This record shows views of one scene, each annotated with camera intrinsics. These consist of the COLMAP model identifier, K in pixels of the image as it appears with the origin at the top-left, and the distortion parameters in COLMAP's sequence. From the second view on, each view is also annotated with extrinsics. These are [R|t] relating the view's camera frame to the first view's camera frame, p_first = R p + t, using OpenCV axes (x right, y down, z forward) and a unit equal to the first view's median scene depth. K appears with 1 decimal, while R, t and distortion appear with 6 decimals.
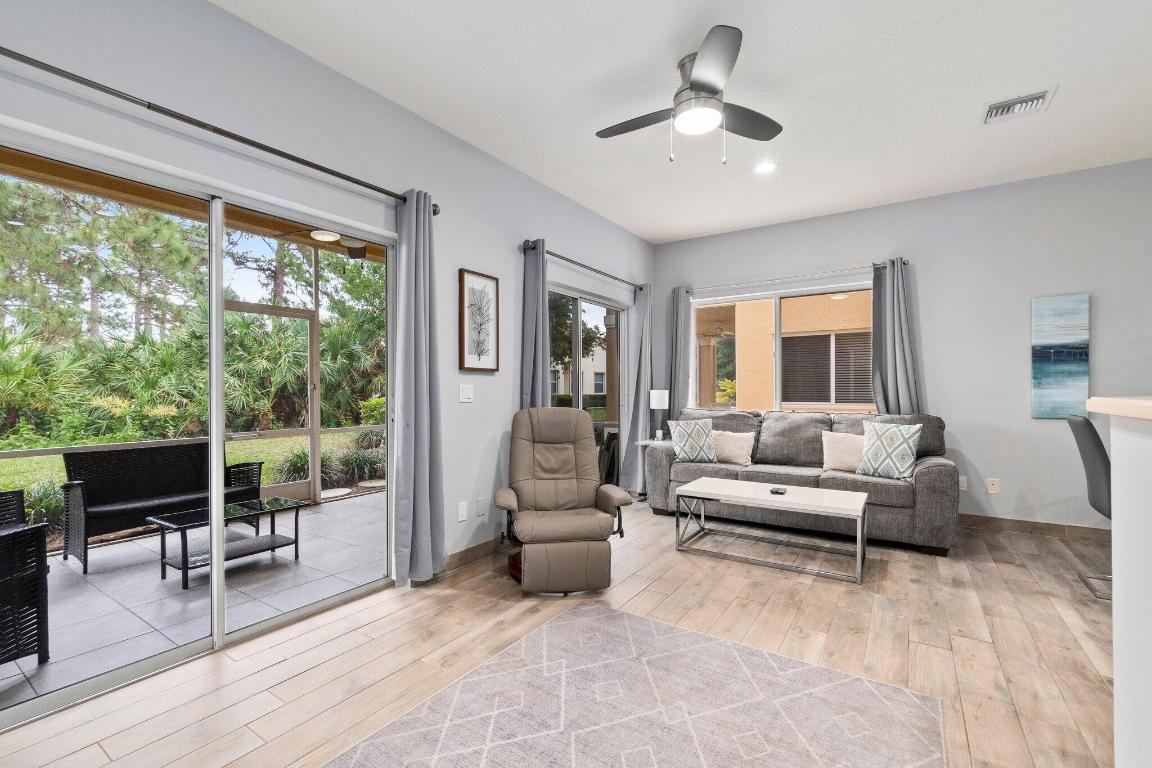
lens RADIAL K [[504.3, 0, 571.4], [0, 504.3, 386.8], [0, 0, 1]] dist [-0.006588, 0.001987]
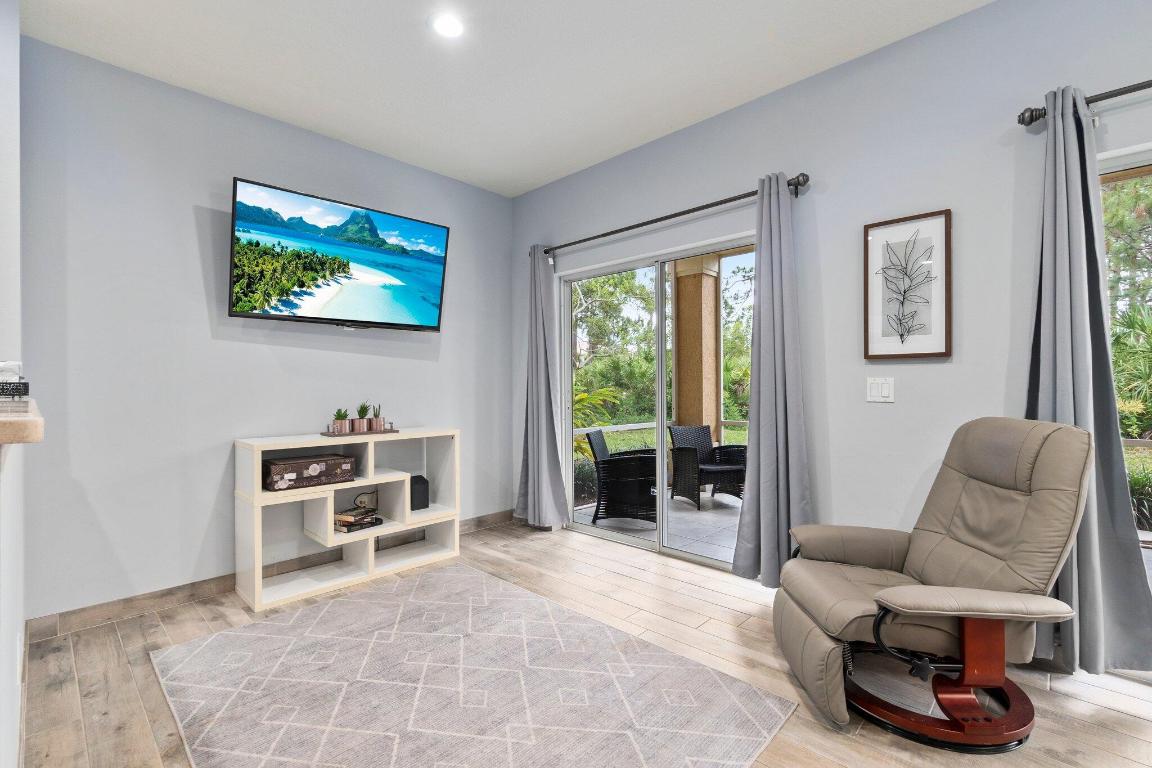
lens RADIAL K [[504.3, 0, 570.6], [0, 504.3, 384.1], [0, 0, 1]] dist [-0.006588, 0.001987]
pose [[-0.178276, 0.001719, -0.983979, 0.536197], [0.009125, 0.999958, 0.000094, 0.000513], [0.983938, -0.008962, -0.178285, 0.612281]]
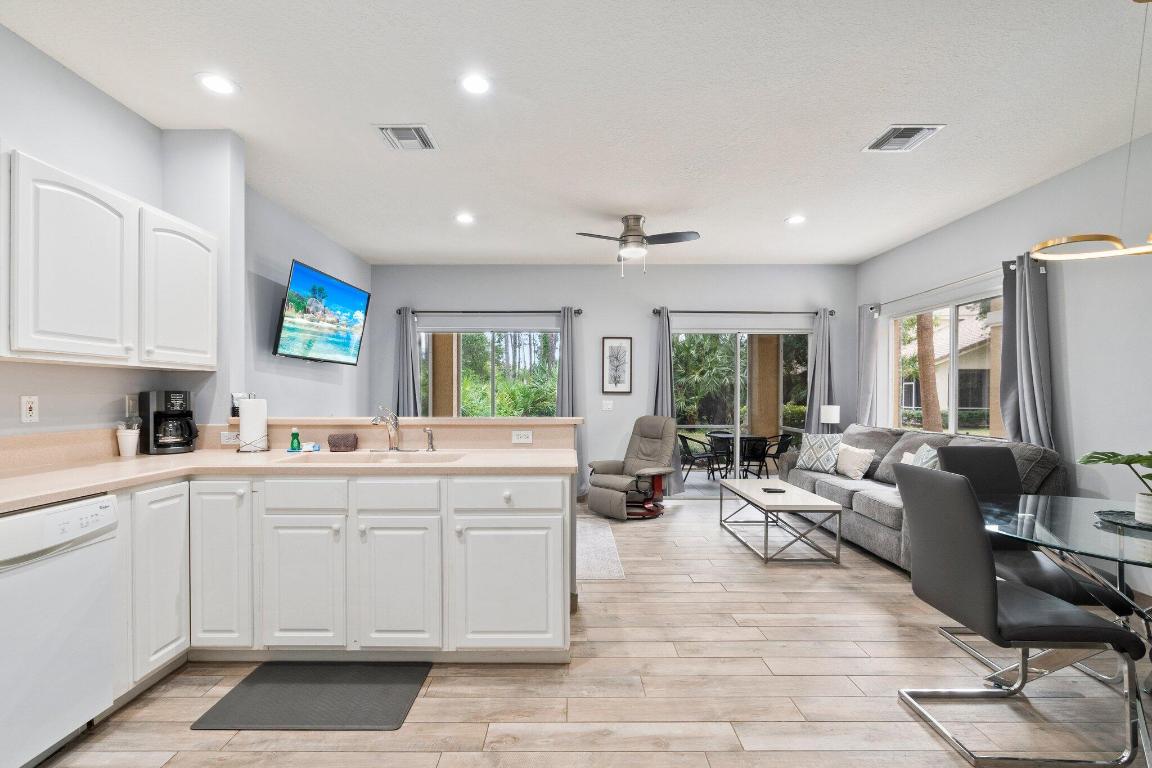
lens RADIAL K [[504.3, 0, 573.2], [0, 504.3, 394.8], [0, 0, 1]] dist [-0.006588, 0.001987]
pose [[0.562076, 0.006389, -0.827061, 1.076895], [-0.001365, 0.999976, 0.006797, -0.033614], [0.827085, -0.002691, 0.562071, -0.095520]]
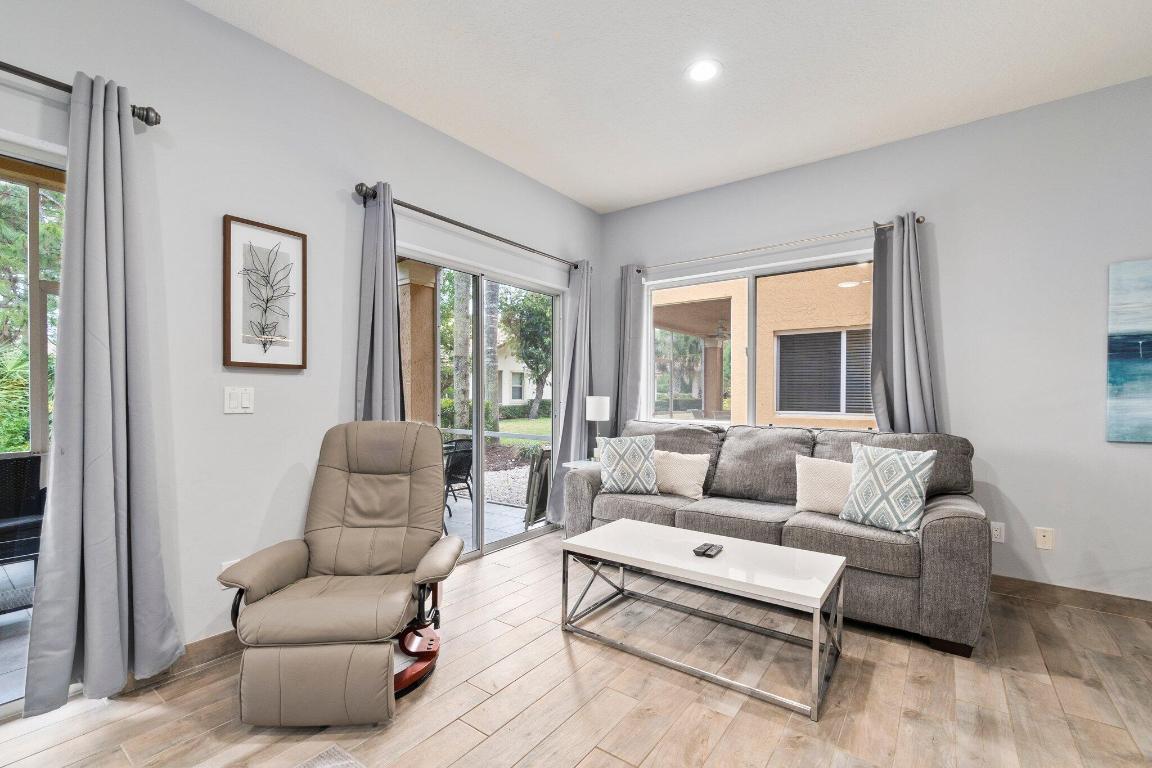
lens RADIAL K [[504.3, 0, 572.4], [0, 504.3, 396.7], [0, 0, 1]] dist [-0.006588, 0.001987]
pose [[0.998771, 0.006124, -0.049180, 0.245216], [-0.005644, 0.999935, 0.009894, -0.000820], [0.049238, -0.009604, 0.998741, 0.307587]]
